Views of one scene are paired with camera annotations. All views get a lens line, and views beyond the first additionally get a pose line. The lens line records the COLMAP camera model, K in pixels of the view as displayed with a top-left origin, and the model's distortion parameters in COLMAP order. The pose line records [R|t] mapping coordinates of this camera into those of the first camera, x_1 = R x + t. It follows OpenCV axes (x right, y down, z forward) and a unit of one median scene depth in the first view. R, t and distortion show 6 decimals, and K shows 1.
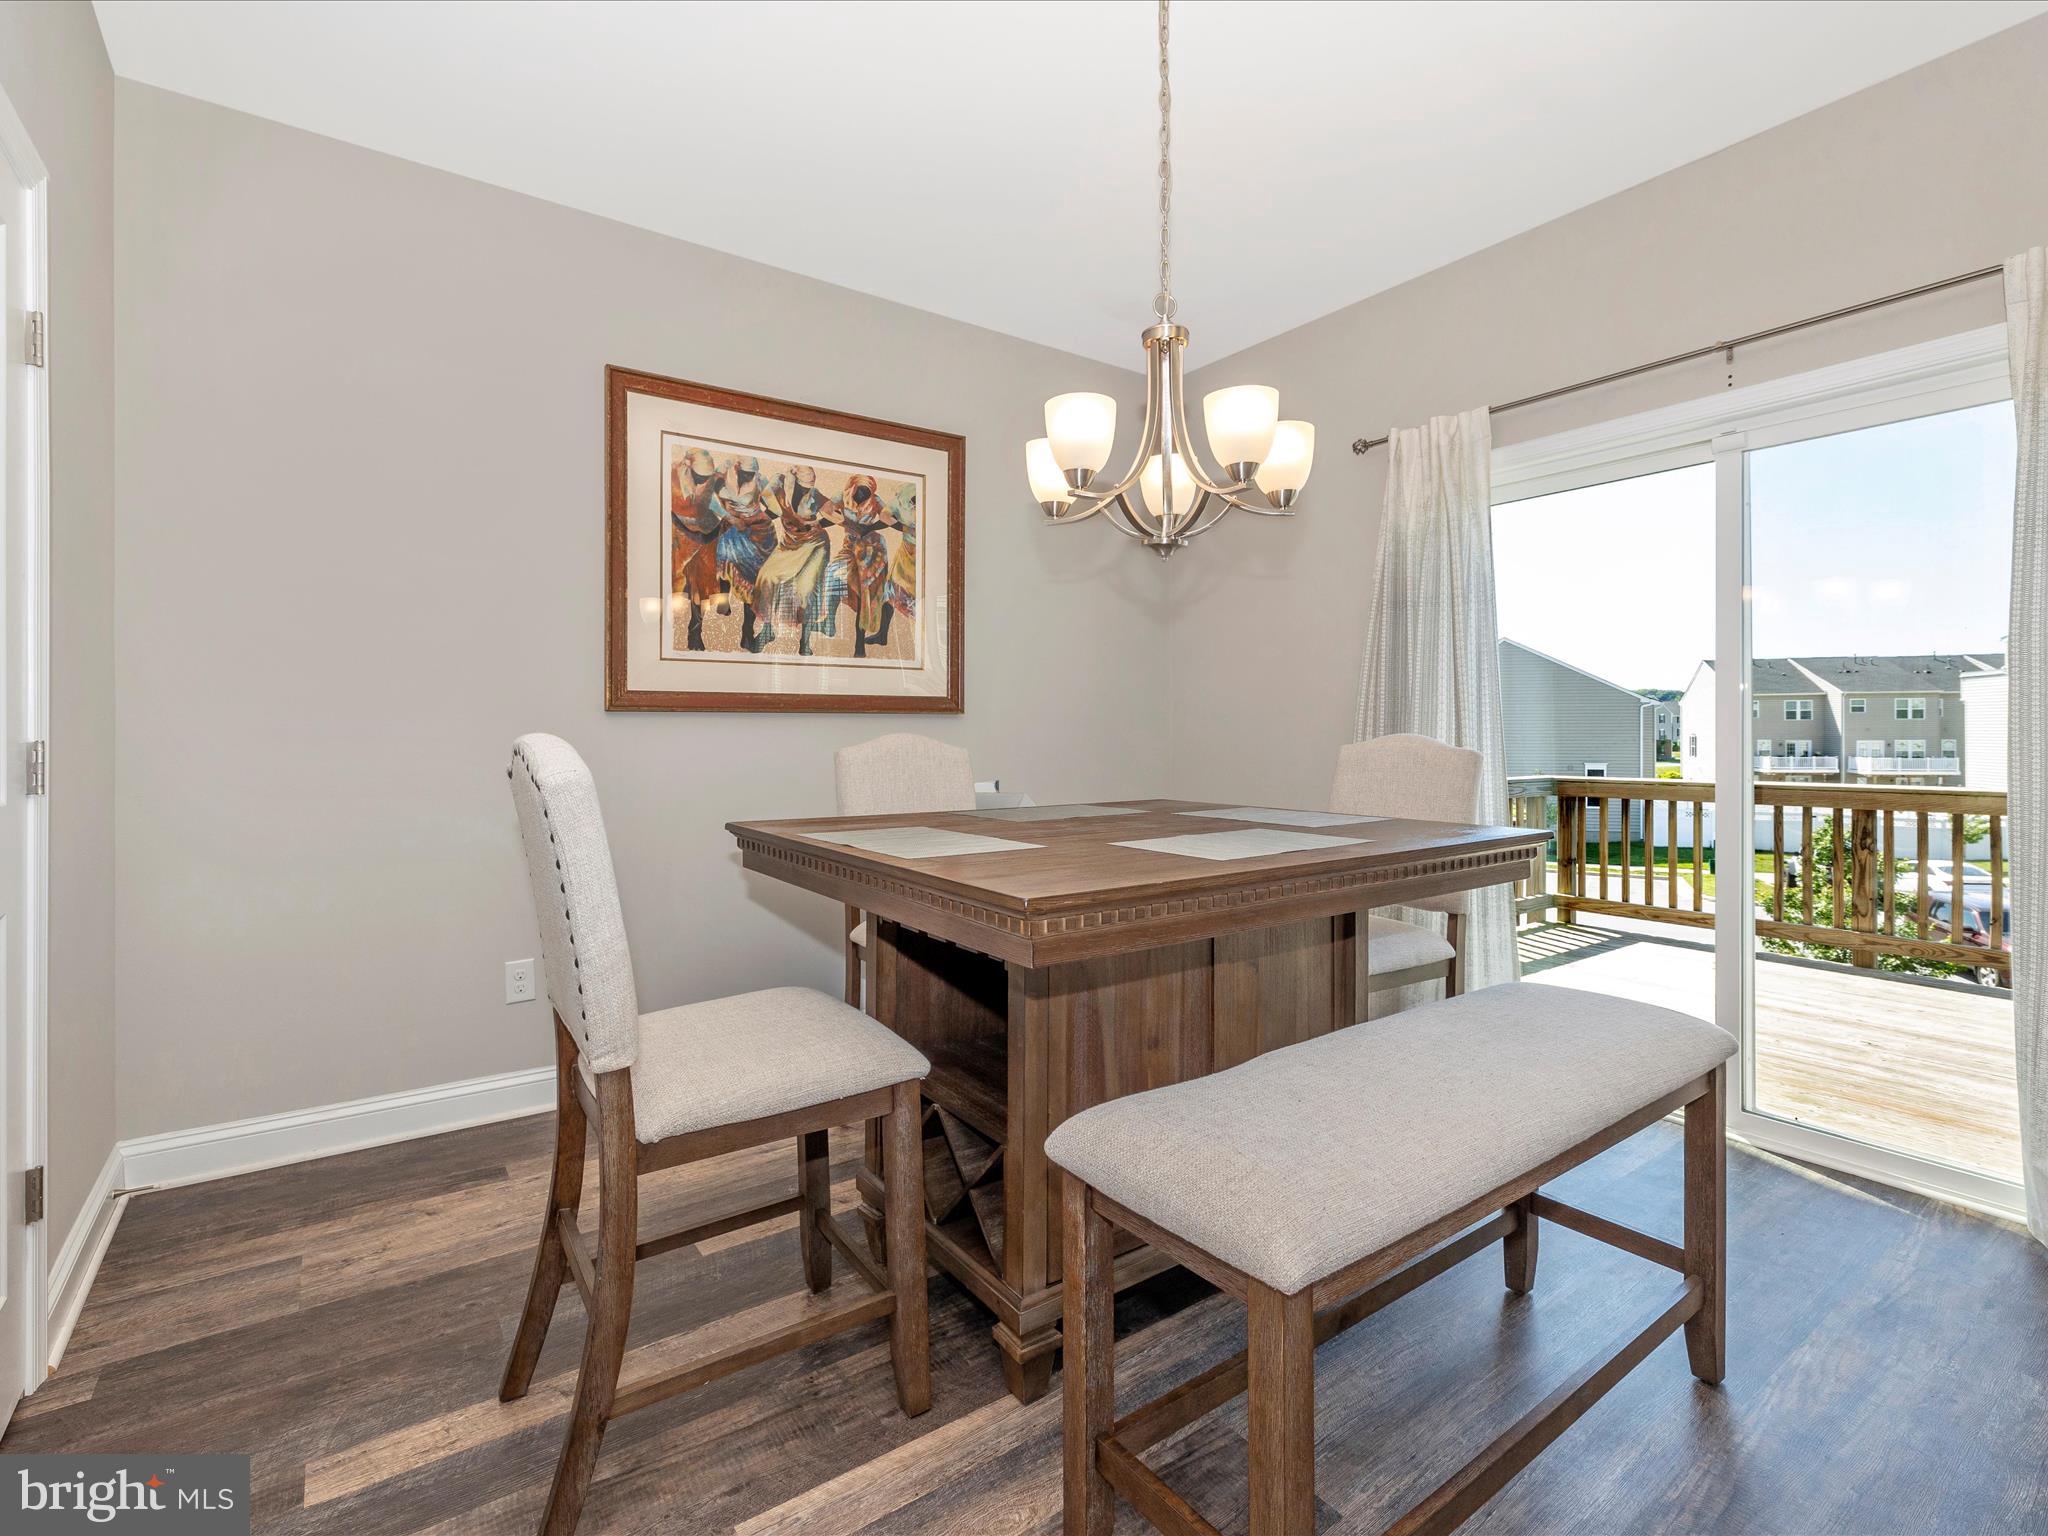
lens RADIAL K [[965.8, 0, 1019.3], [0, 965.8, 747.8], [0, 0, 1]] dist [-0.000888, -0.000530]
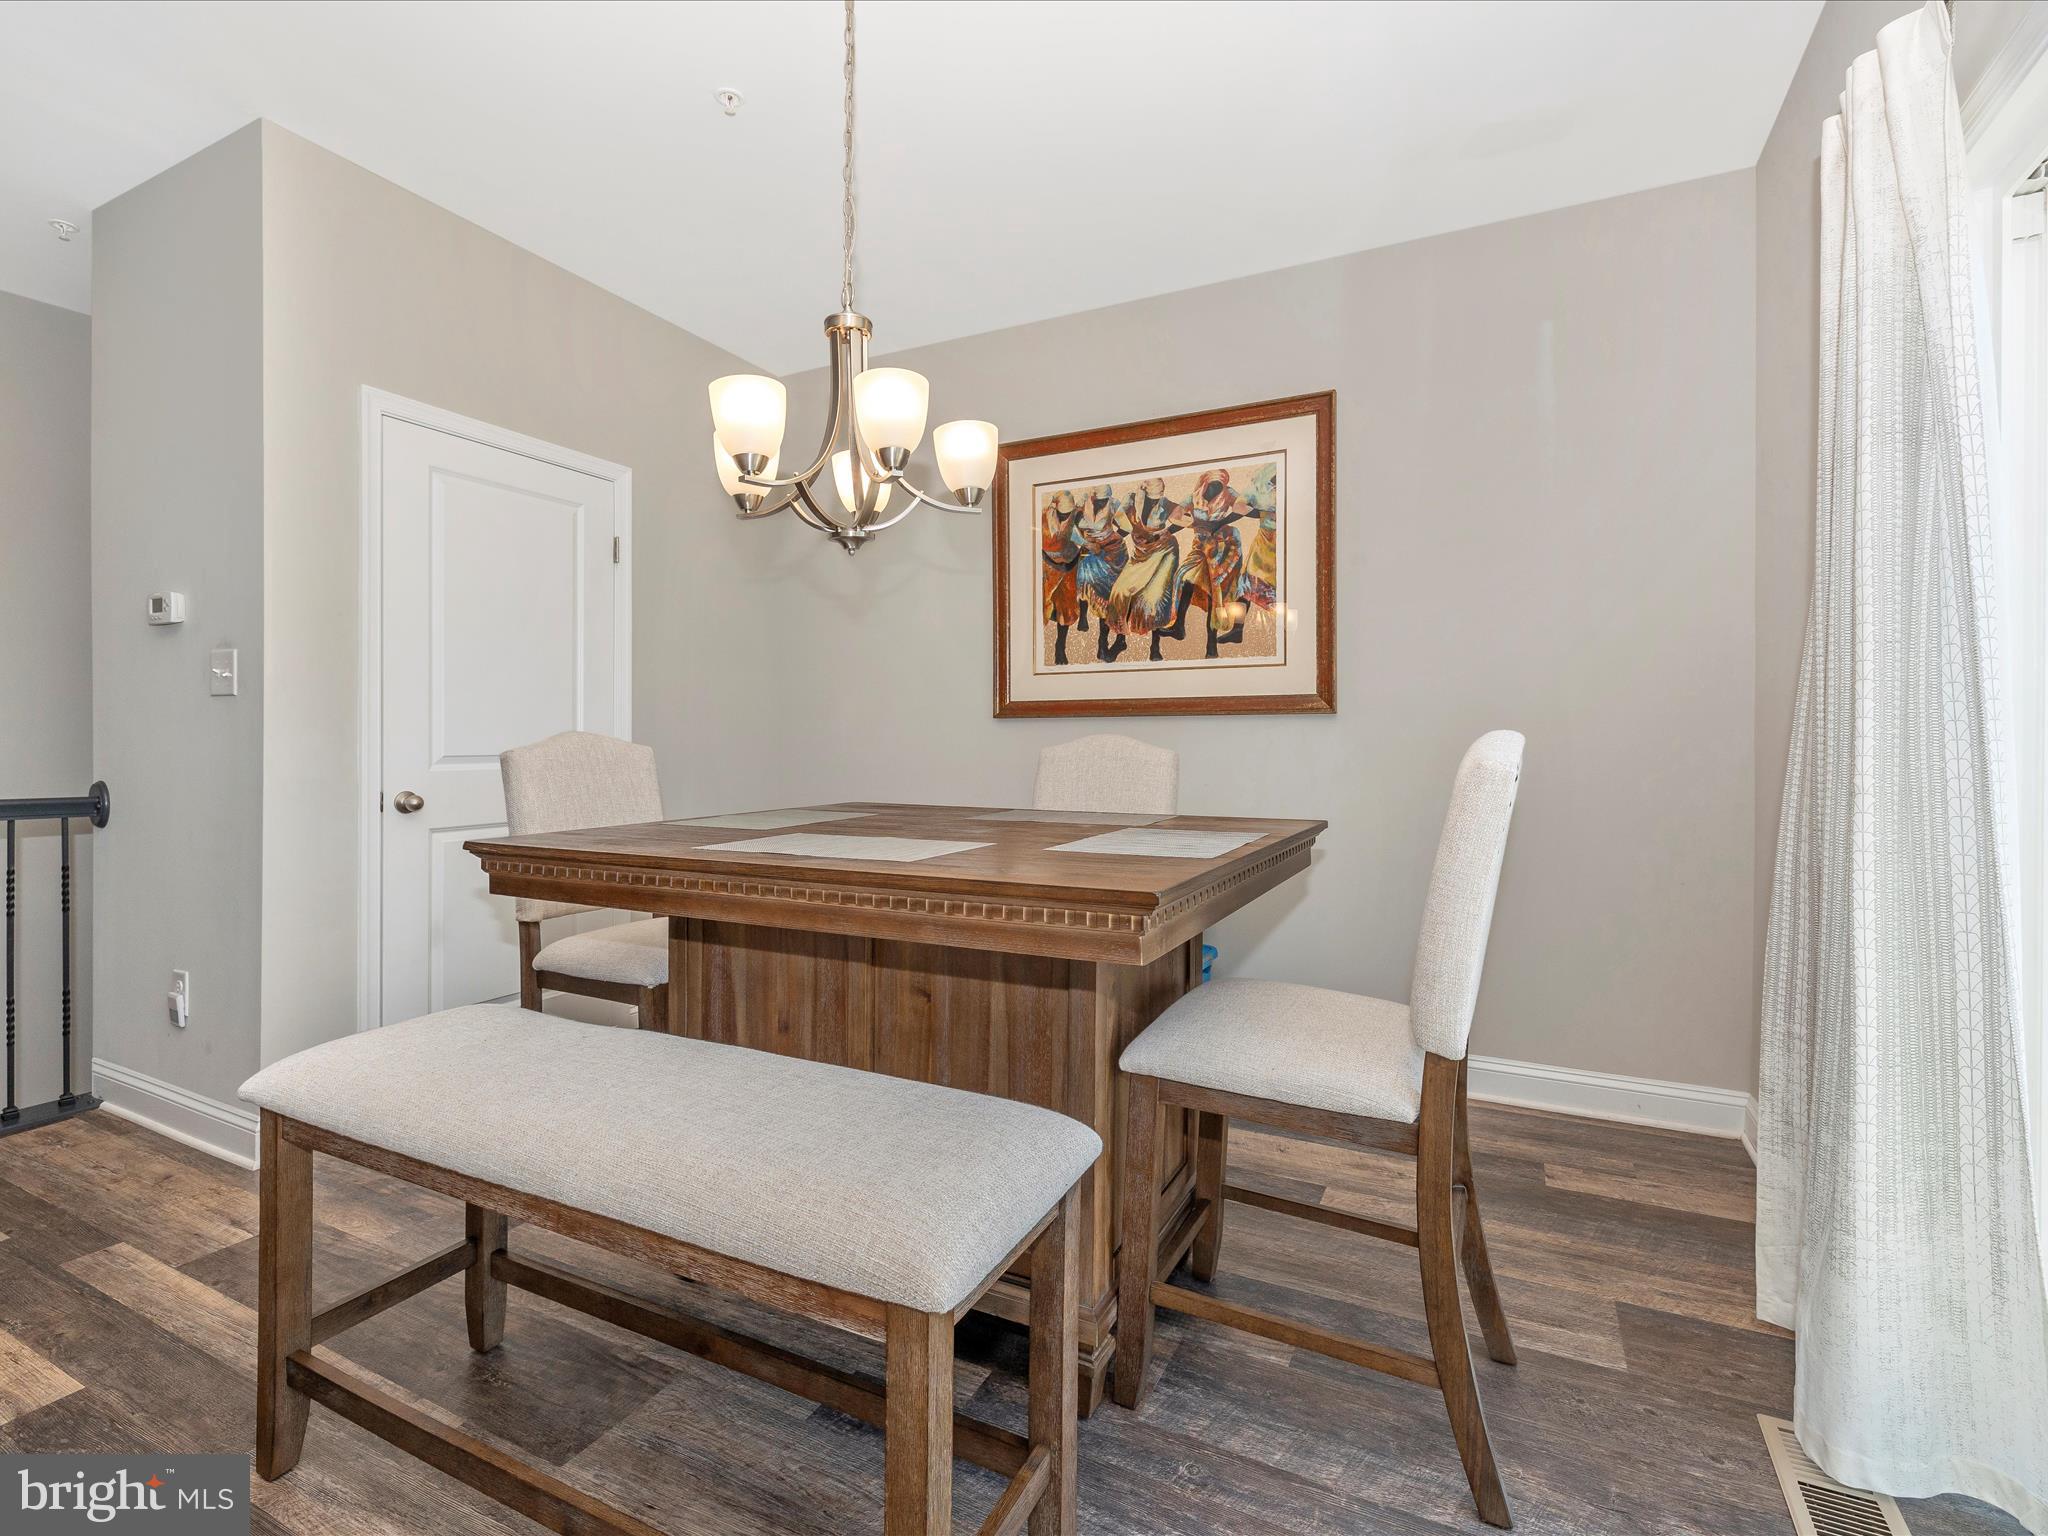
lens RADIAL K [[965.8, 0, 1018.1], [0, 965.8, 757.2], [0, 0, 1]] dist [-0.000888, -0.000530]
pose [[0.465243, 0.018757, -0.884984, 0.635508], [-0.013101, 0.999812, 0.014304, -0.005092], [0.885086, 0.004940, 0.465401, 0.388514]]
